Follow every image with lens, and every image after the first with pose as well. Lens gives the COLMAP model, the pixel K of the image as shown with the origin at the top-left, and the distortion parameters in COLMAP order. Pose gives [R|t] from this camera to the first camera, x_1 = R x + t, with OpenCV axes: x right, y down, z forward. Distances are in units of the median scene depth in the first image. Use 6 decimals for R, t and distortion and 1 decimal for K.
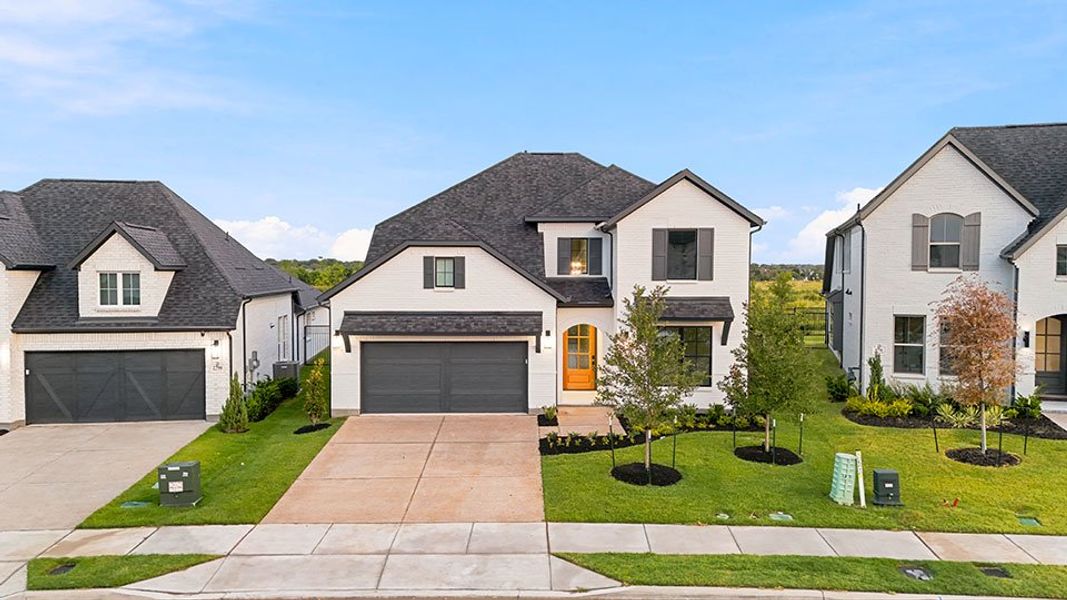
lens RADIAL K [[797.0, 0, 533.5], [0, 797.0, 300.0], [0, 0, 1]] dist [0.077588, -0.067914]
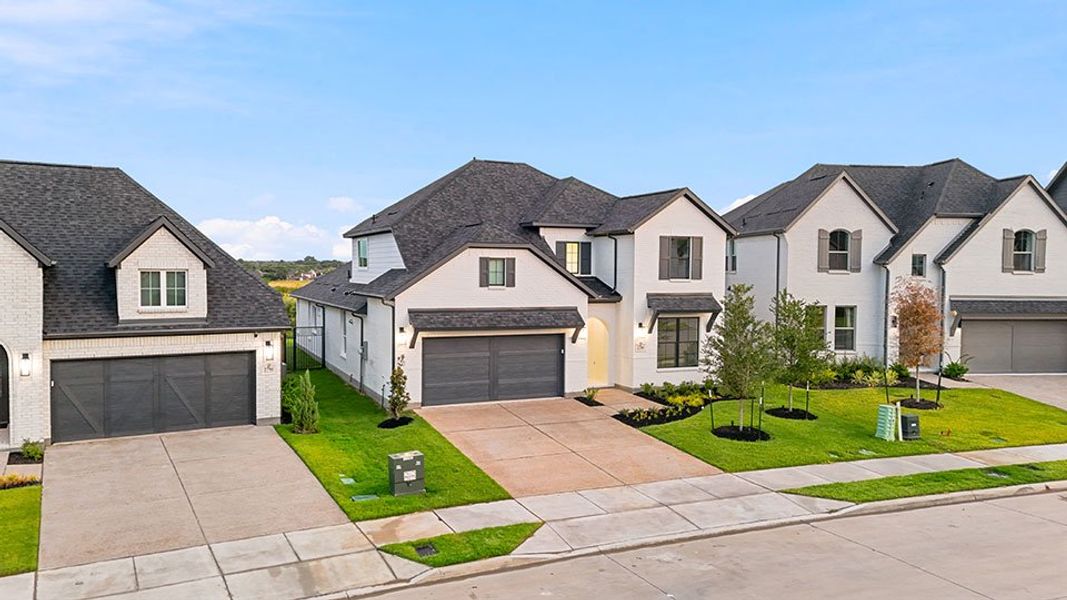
lens RADIAL K [[797.0, 0, 533.5], [0, 797.0, 300.0], [0, 0, 1]] dist [0.077588, -0.067914]
pose [[0.912965, -0.010105, 0.407913, -0.509843], [0.009629, 0.999948, 0.003221, 0.000587], [-0.407925, 0.000987, 0.913015, -0.011730]]
